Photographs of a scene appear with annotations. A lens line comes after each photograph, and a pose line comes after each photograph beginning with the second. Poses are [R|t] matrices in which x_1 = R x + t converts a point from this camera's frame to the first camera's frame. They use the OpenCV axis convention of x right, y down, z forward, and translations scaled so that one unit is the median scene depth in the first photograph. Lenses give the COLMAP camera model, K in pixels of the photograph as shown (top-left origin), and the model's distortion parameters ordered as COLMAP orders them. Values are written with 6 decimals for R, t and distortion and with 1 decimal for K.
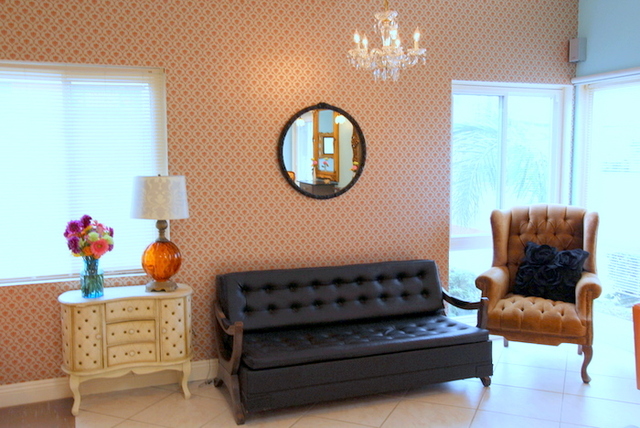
lens RADIAL K [[580.9, 0, 320.0], [0, 580.9, 214.0], [0, 0, 1]] dist [0.001429, -0.002351]
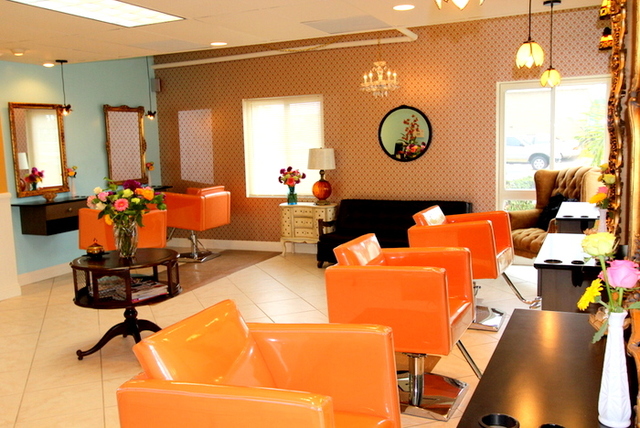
lens RADIAL K [[580.9, 0, 320.0], [0, 580.9, 214.0], [0, 0, 1]] dist [0.001429, -0.002351]
pose [[0.707519, 0.081236, -0.702010, 1.169902], [-0.036944, 0.996264, 0.078053, 0.004993], [0.705728, -0.029289, 0.707877, -0.445200]]
